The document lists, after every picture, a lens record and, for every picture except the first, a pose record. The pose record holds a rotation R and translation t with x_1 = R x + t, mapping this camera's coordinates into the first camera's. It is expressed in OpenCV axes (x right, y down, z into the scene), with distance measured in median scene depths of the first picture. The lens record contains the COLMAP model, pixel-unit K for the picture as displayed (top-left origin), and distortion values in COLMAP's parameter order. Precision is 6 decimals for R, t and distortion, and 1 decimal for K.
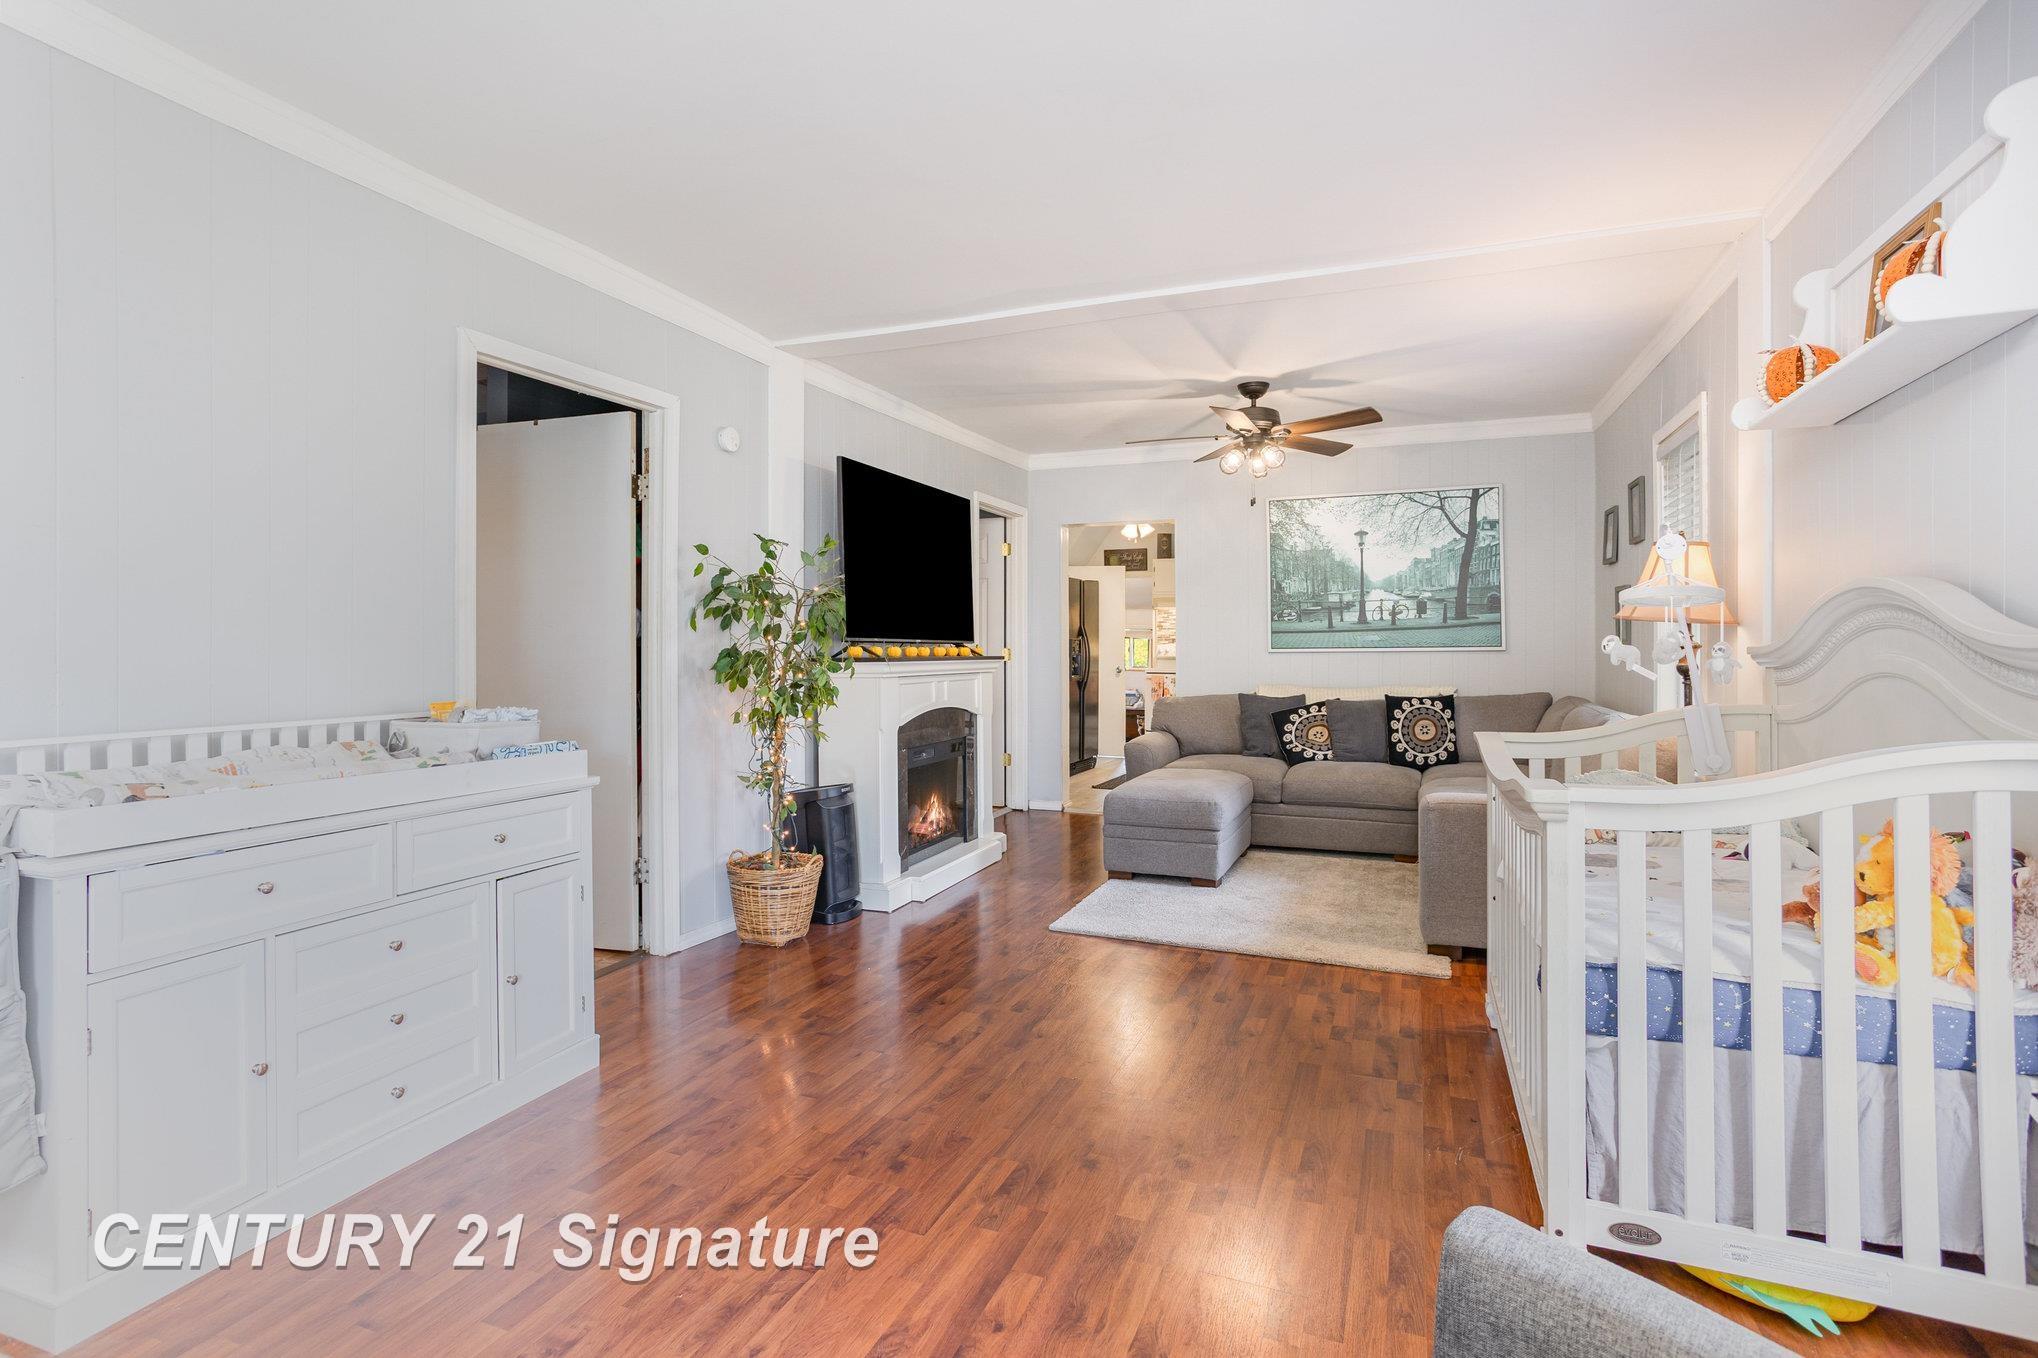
lens RADIAL K [[970.8, 0, 1023.4], [0, 970.8, 652.0], [0, 0, 1]] dist [-0.049891, 0.012869]
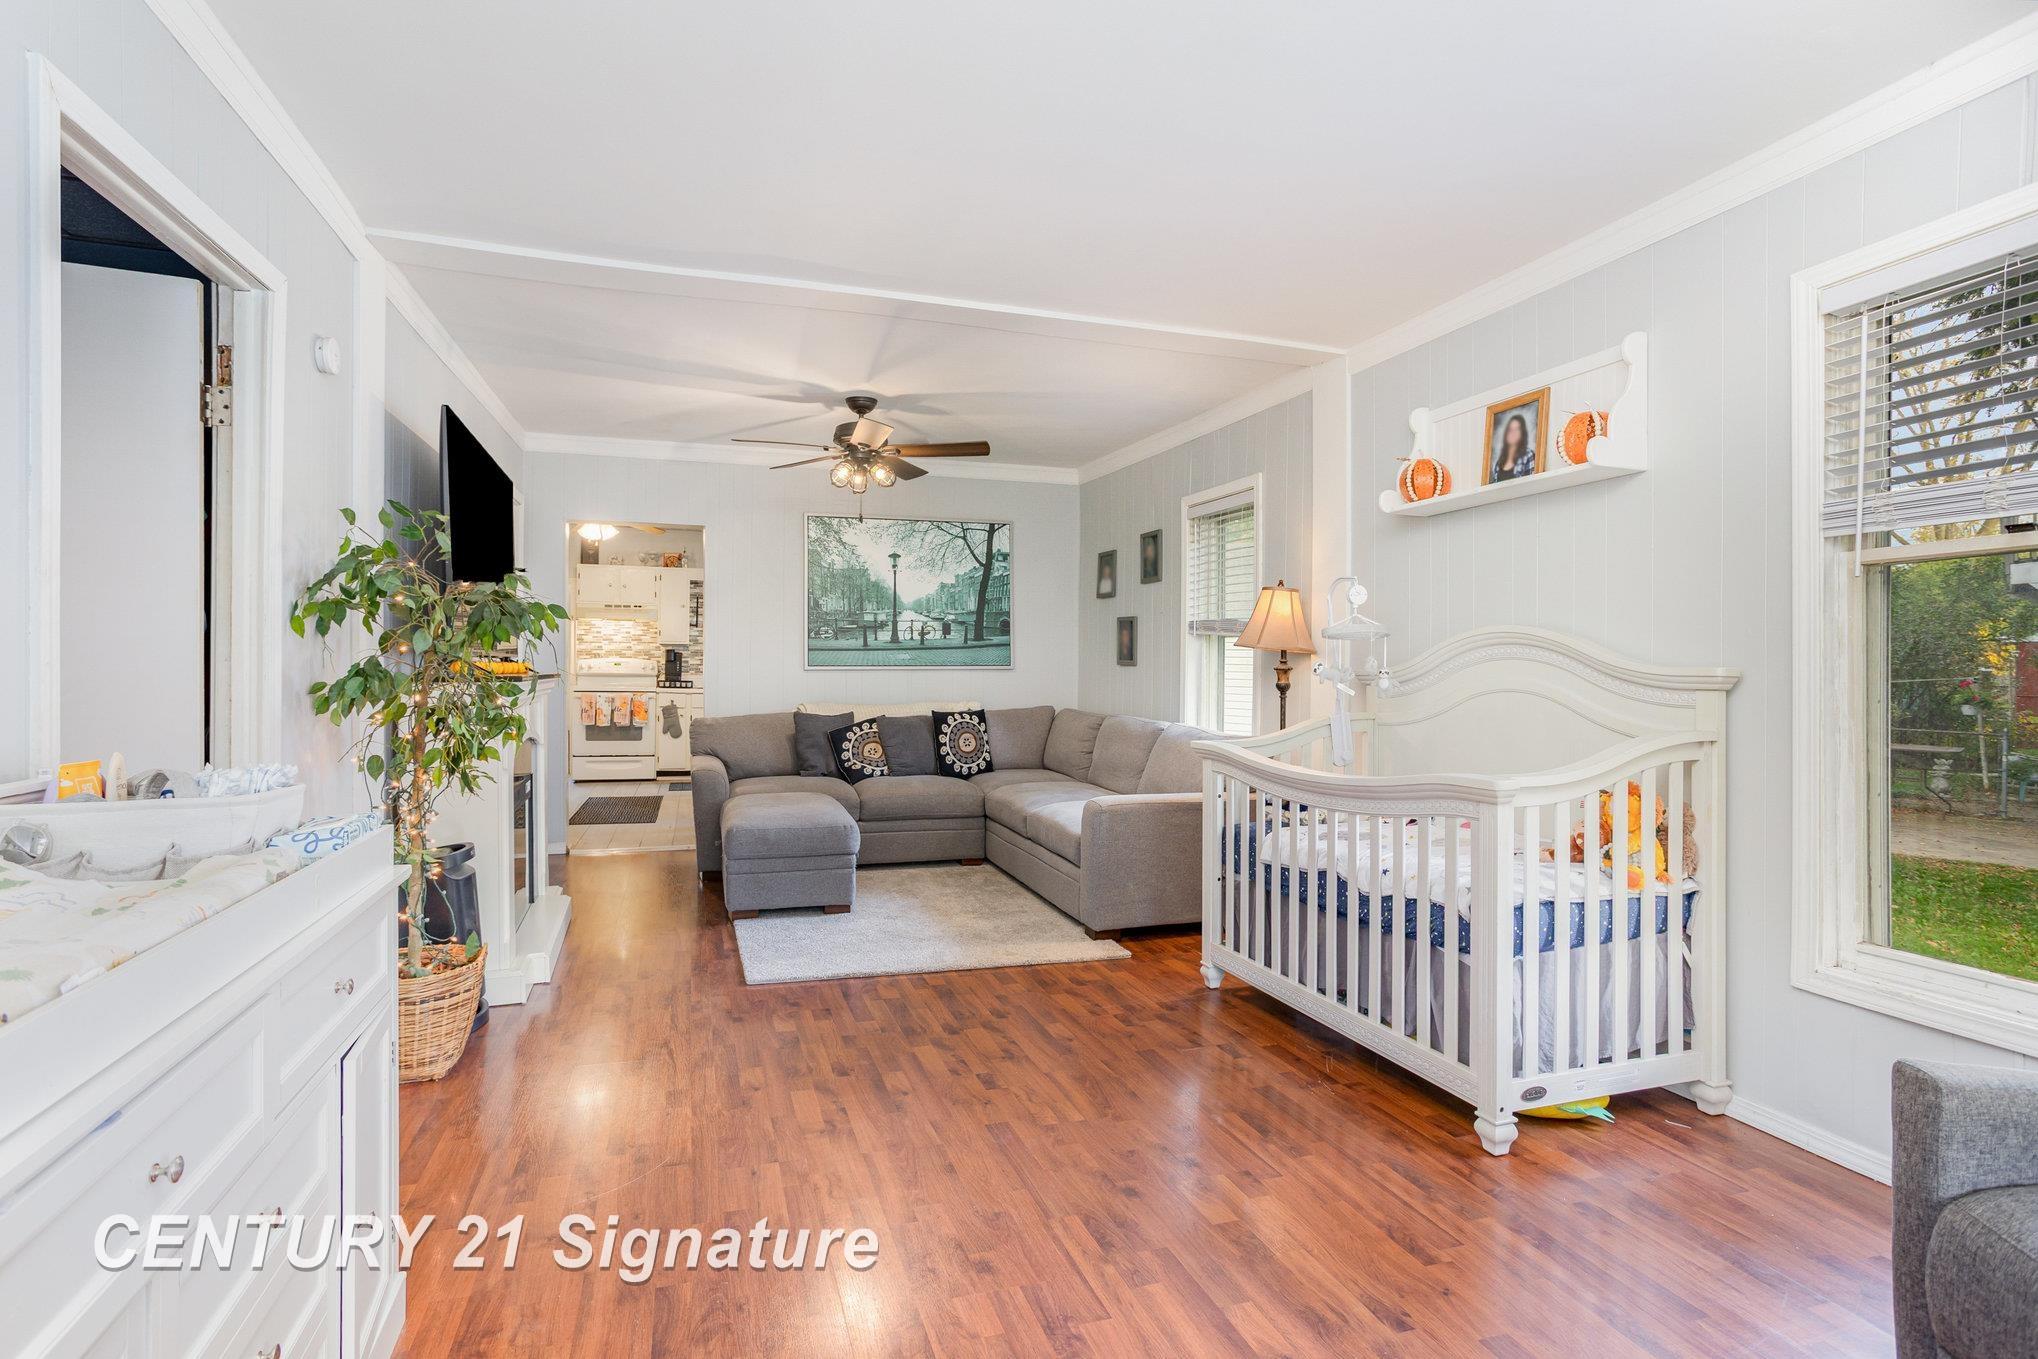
lens RADIAL K [[982.0, 0, 1006.9], [0, 982.0, 666.7], [0, 0, 1]] dist [-0.049606, 0.033034]
pose [[0.775302, 0.006034, 0.631562, -0.242669], [-0.004883, 0.999982, -0.003559, -0.000397], [-0.631572, -0.000325, 0.775317, 0.112382]]
